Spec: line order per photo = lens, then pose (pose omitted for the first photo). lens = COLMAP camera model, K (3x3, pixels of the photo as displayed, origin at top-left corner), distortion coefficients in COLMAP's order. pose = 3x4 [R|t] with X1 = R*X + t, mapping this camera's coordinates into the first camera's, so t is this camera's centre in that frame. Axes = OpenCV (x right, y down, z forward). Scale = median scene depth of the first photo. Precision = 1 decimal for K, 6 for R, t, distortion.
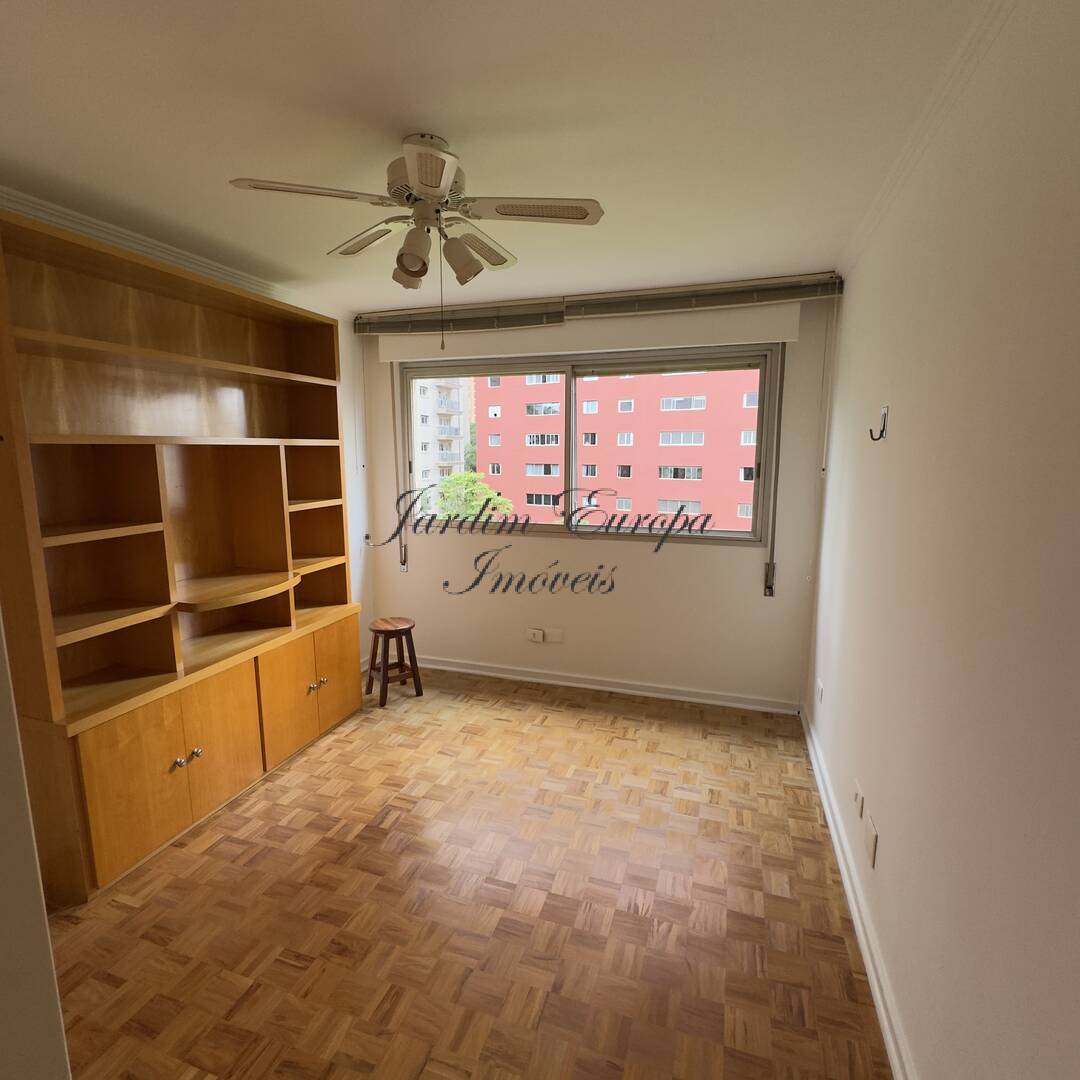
lens RADIAL K [[571.3, 0, 529.4], [0, 571.3, 543.8], [0, 0, 1]] dist [0.000953, 0.001155]
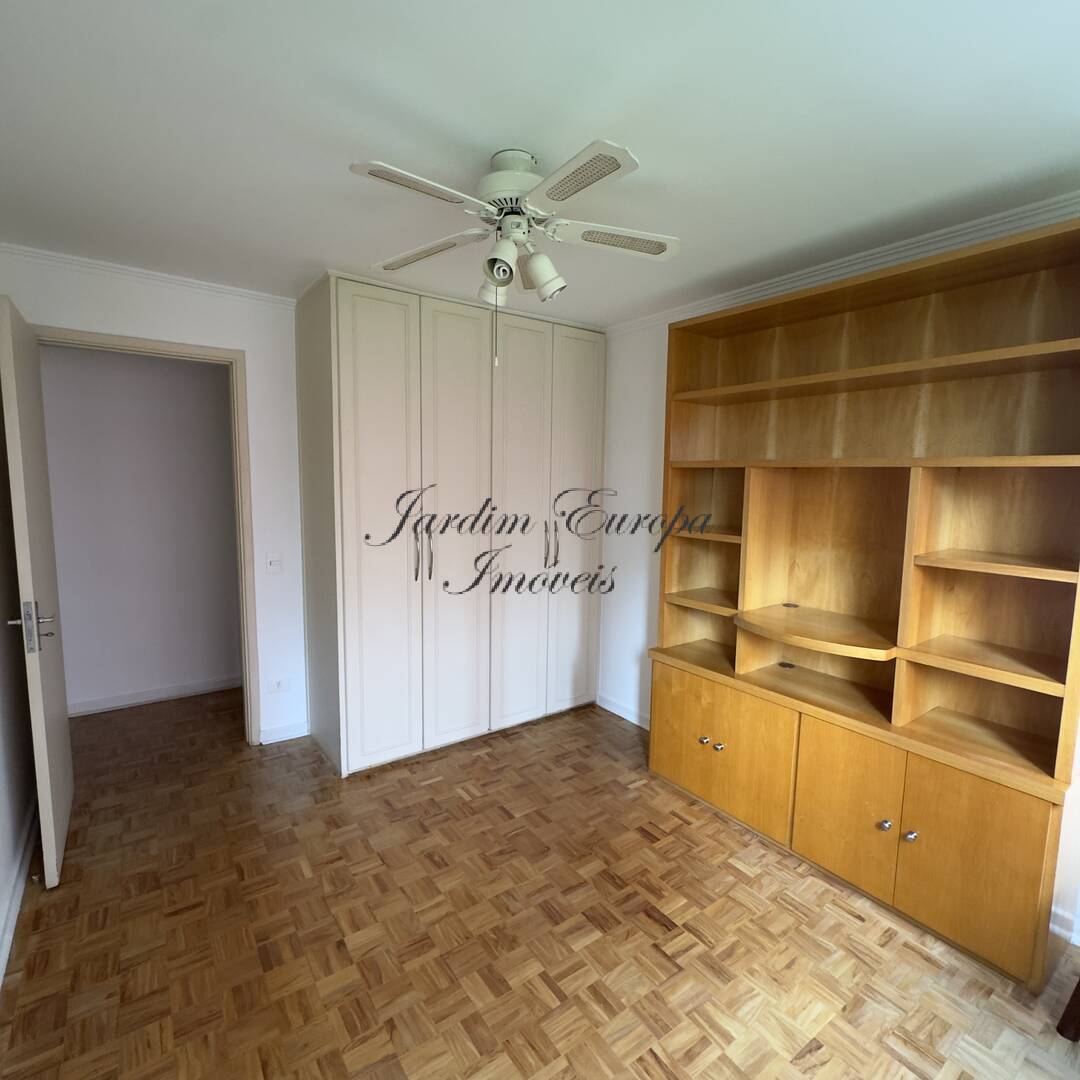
lens RADIAL K [[571.3, 0, 540.9], [0, 571.3, 529.1], [0, 0, 1]] dist [0.000953, 0.001155]
pose [[-0.562997, 0.089233, -0.821628, 0.403298], [-0.134737, 0.970944, 0.197774, -0.179375], [0.815402, 0.222050, -0.534615, 1.029814]]
